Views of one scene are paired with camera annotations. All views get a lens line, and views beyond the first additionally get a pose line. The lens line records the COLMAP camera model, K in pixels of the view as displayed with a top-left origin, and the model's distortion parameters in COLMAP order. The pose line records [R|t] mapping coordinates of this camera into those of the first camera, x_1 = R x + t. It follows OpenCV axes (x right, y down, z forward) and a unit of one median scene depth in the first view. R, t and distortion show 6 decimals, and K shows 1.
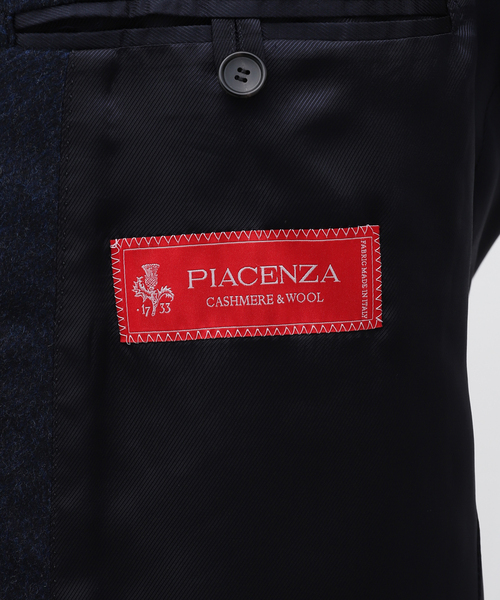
lens RADIAL K [[1532.6, 0, 250.0], [0, 1532.6, 299.5], [0, 0, 1]] dist [-0.042067, 0.000000]
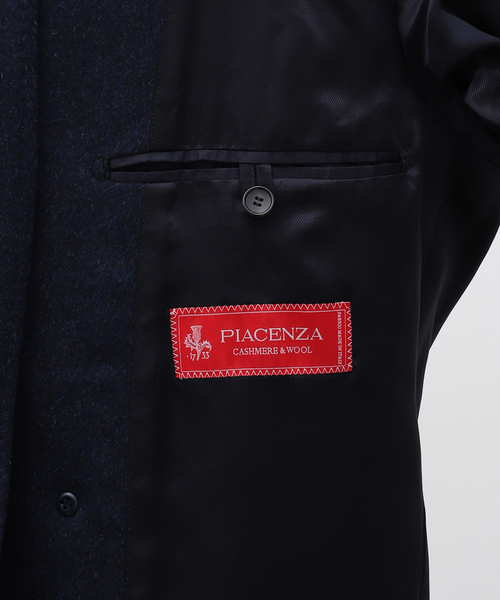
lens RADIAL K [[1179.9, 0, 250.2], [0, 1179.9, 299.6], [0, 0, 1]] dist [-0.097660, 0.000000]
pose [[0.999229, 0.015371, -0.036134, 0.029112], [-0.017051, 0.998766, -0.046645, 0.004338], [0.035373, 0.047225, 0.998258, -0.149997]]
